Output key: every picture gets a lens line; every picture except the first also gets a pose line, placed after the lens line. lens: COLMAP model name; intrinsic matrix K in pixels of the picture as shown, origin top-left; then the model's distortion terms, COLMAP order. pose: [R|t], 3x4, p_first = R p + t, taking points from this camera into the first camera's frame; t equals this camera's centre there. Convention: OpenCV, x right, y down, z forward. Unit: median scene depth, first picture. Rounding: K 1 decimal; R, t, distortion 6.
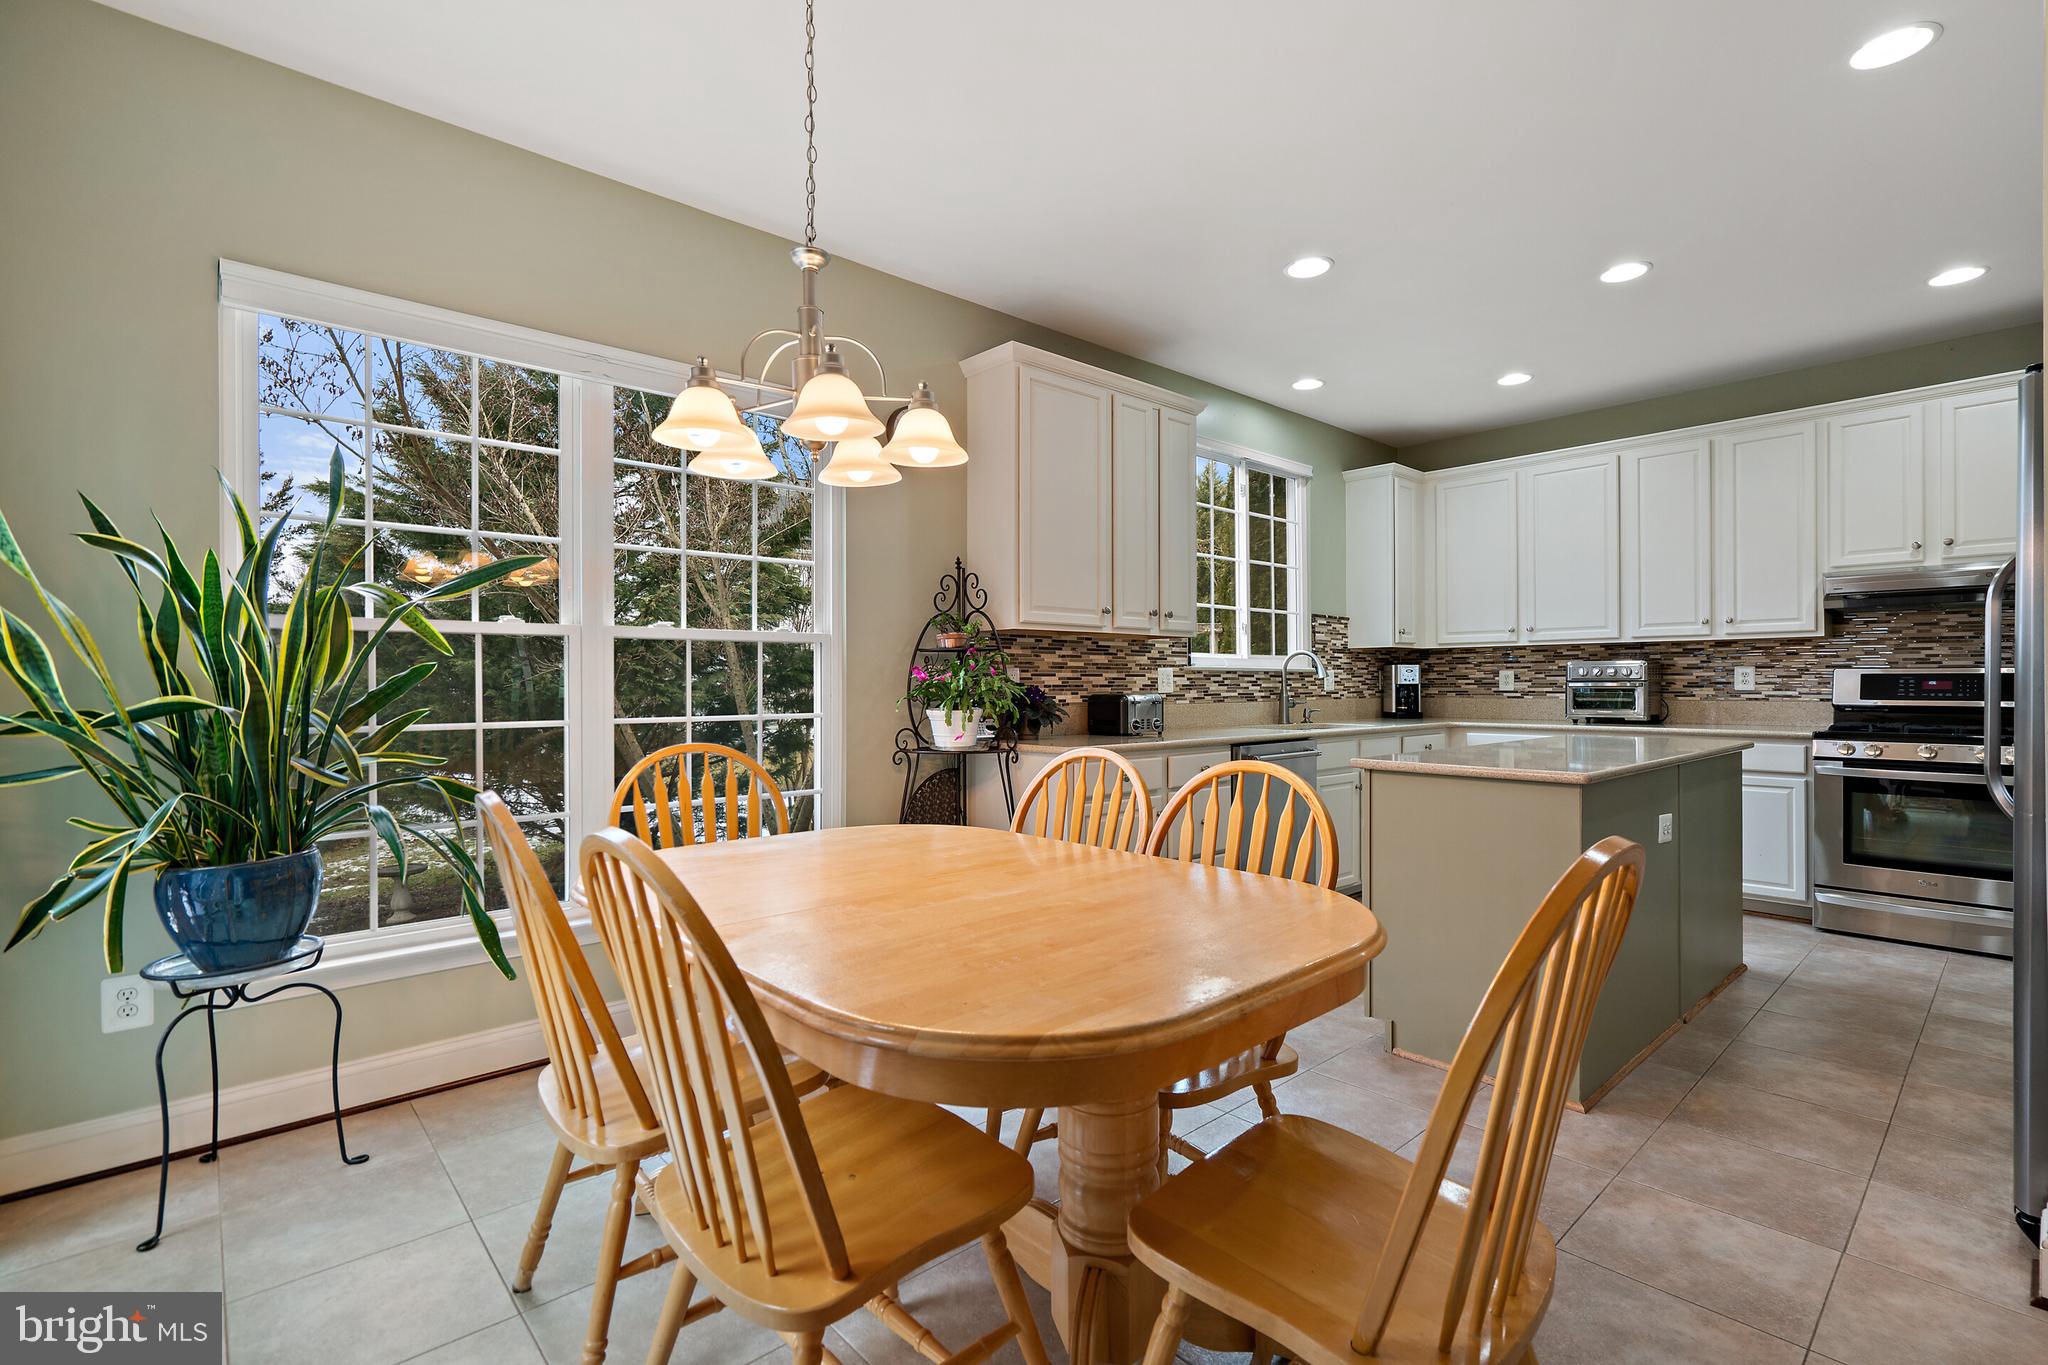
lens RADIAL K [[925.8, 0, 1033.7], [0, 925.8, 683.2], [0, 0, 1]] dist [-0.014170, 0.008157]
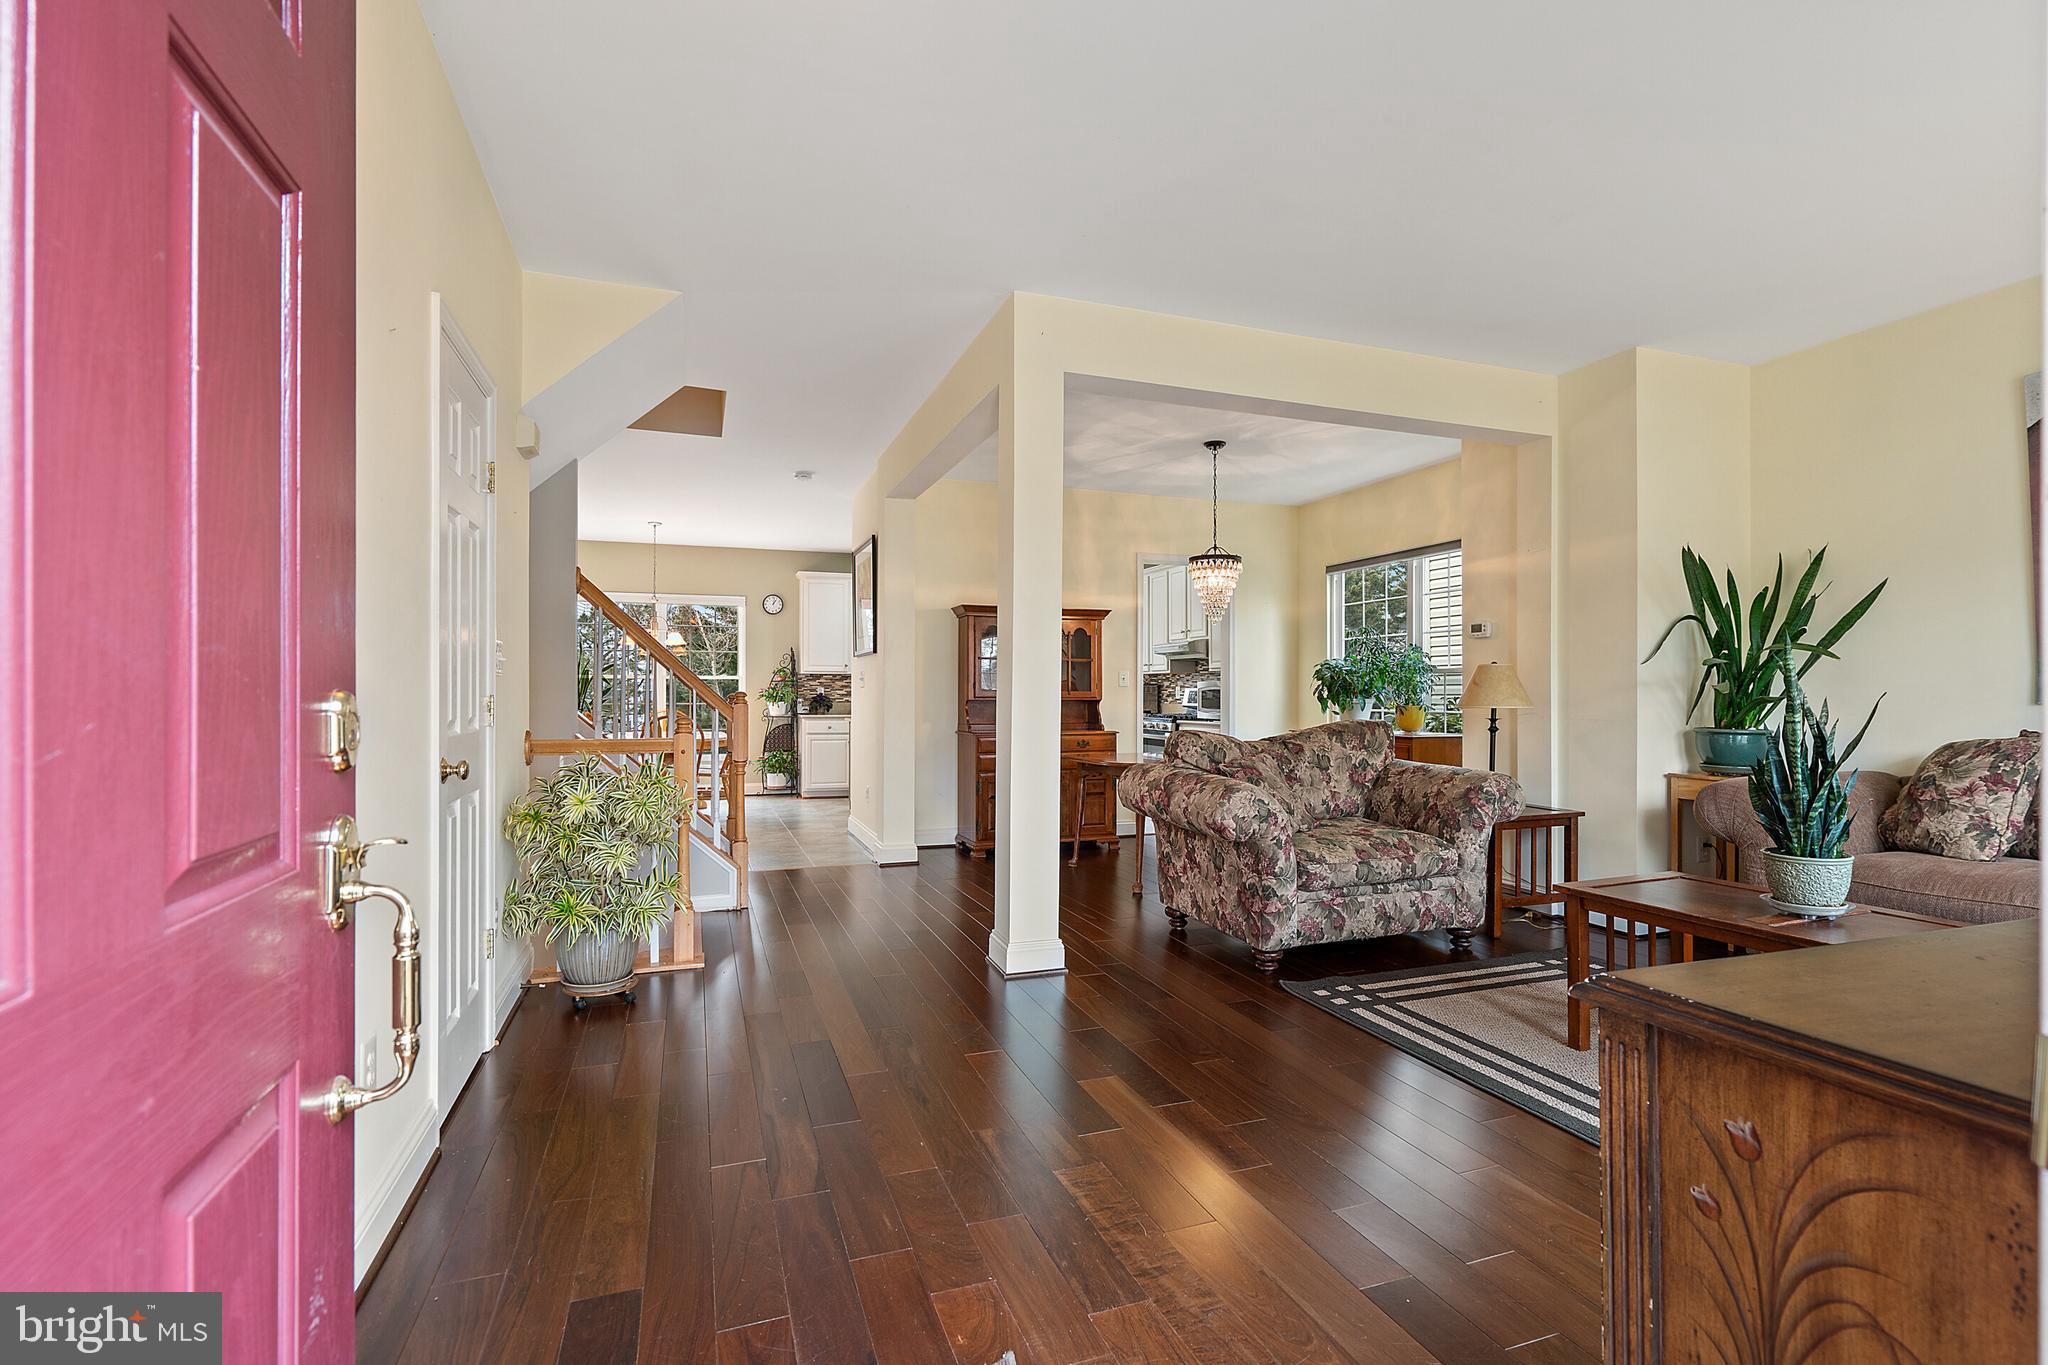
lens RADIAL K [[929.1, 0, 1029.9], [0, 929.1, 692.1], [0, 0, 1]] dist [-0.002189, 0.000906]
pose [[0.929001, 0.004902, -0.370043, 1.239957], [-0.005606, 0.999984, -0.000827, -0.003595], [0.370034, 0.002843, 0.929014, -1.004516]]
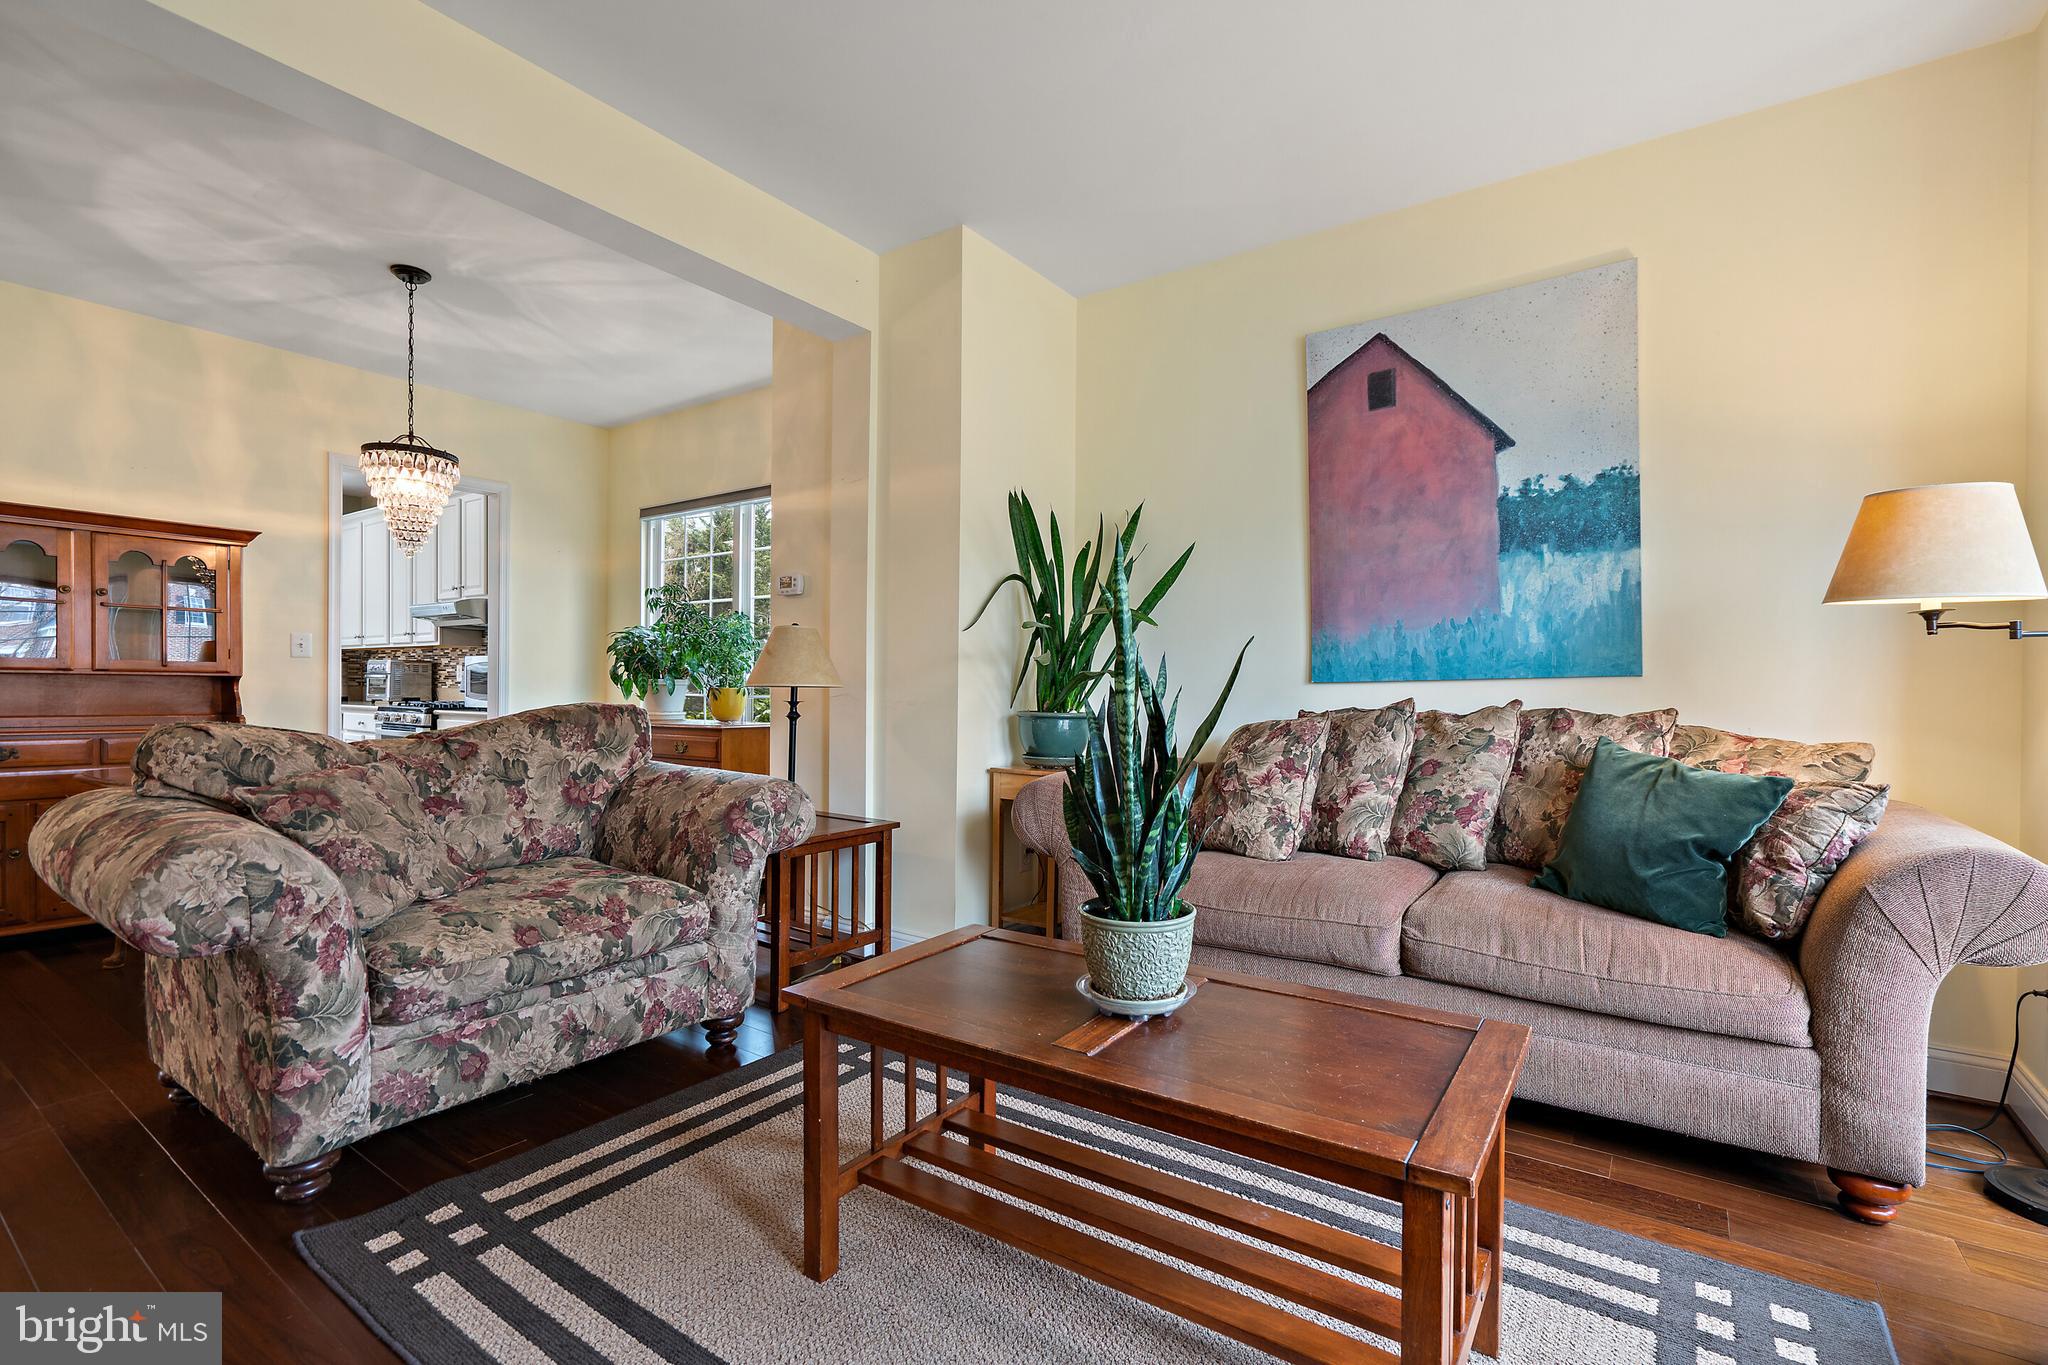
lens RADIAL K [[920.0, 0, 1031.5], [0, 920.0, 704.0], [0, 0, 1]] dist [-0.003168, 0.000752]
pose [[0.973125, 0.011548, 0.229988, 1.346364], [-0.014982, 0.999801, 0.013189, 0.010748], [-0.229790, -0.016280, 0.973104, -0.648870]]
